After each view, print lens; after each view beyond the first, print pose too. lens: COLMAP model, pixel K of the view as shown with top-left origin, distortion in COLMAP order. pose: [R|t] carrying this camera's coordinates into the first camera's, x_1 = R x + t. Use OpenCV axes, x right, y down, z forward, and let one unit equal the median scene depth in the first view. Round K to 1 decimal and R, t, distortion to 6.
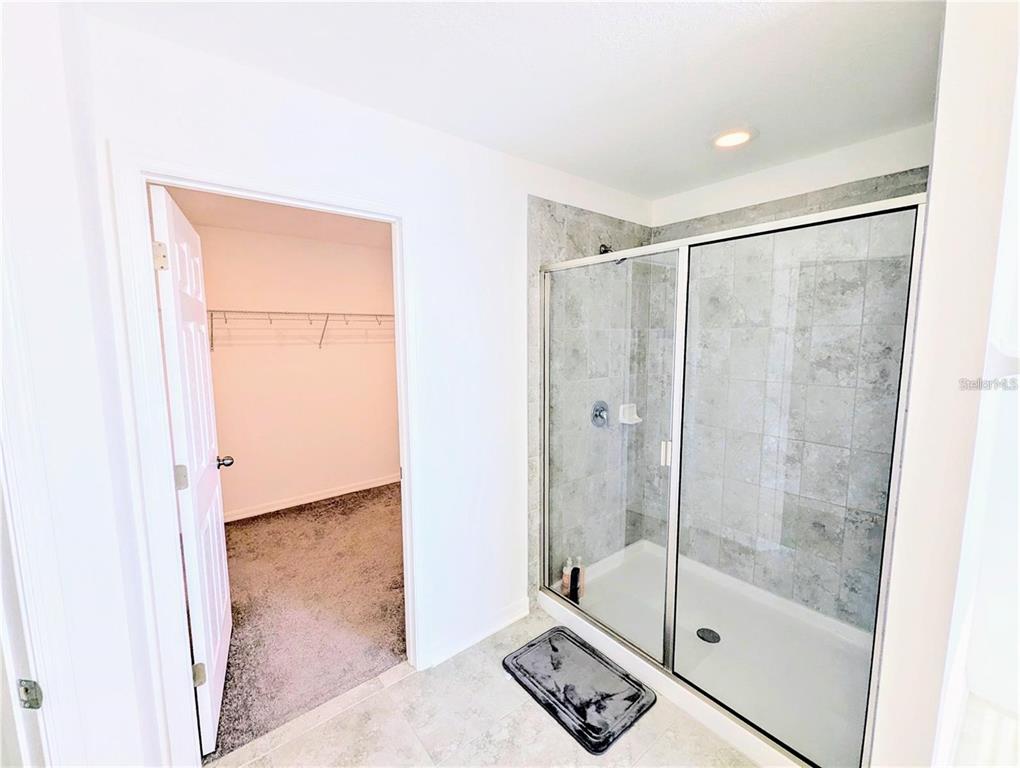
lens RADIAL K [[424.4, 0, 510.0], [0, 424.4, 384.0], [0, 0, 1]] dist [-0.004012, -0.000782]
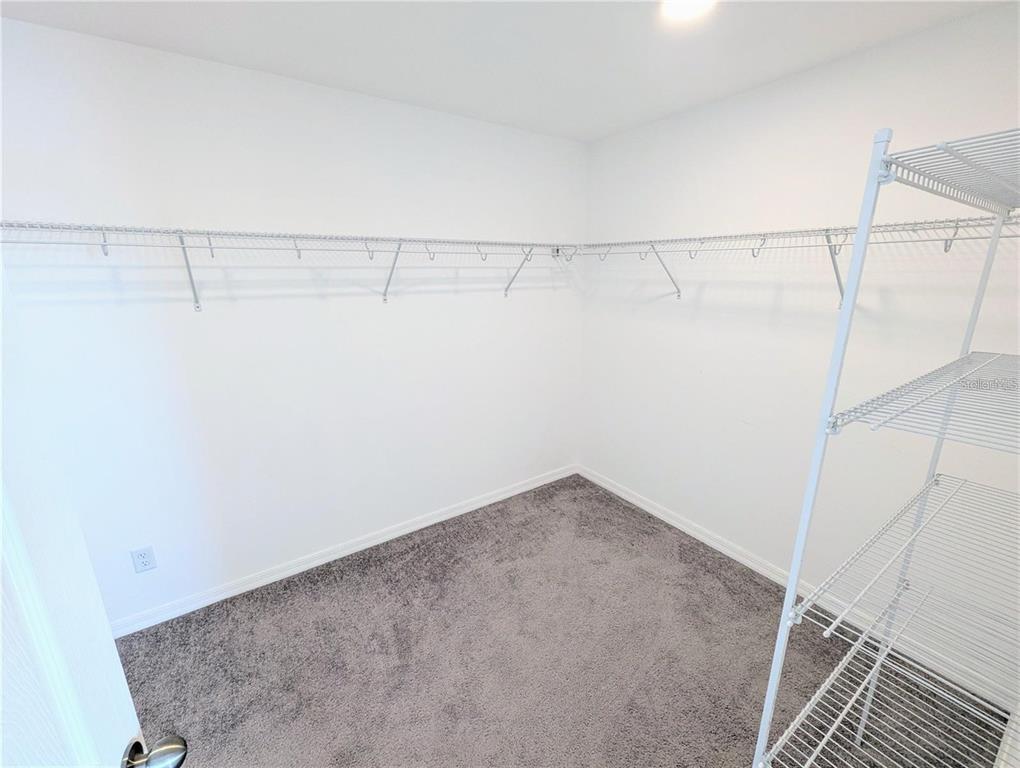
lens RADIAL K [[424.4, 0, 510.0], [0, 424.4, 384.0], [0, 0, 1]] dist [-0.004012, -0.000782]
pose [[0.996946, 0.019332, -0.075667, -0.234765], [-0.008460, 0.989910, 0.141446, -0.057790], [0.077638, -0.140373, 0.987050, 0.432177]]
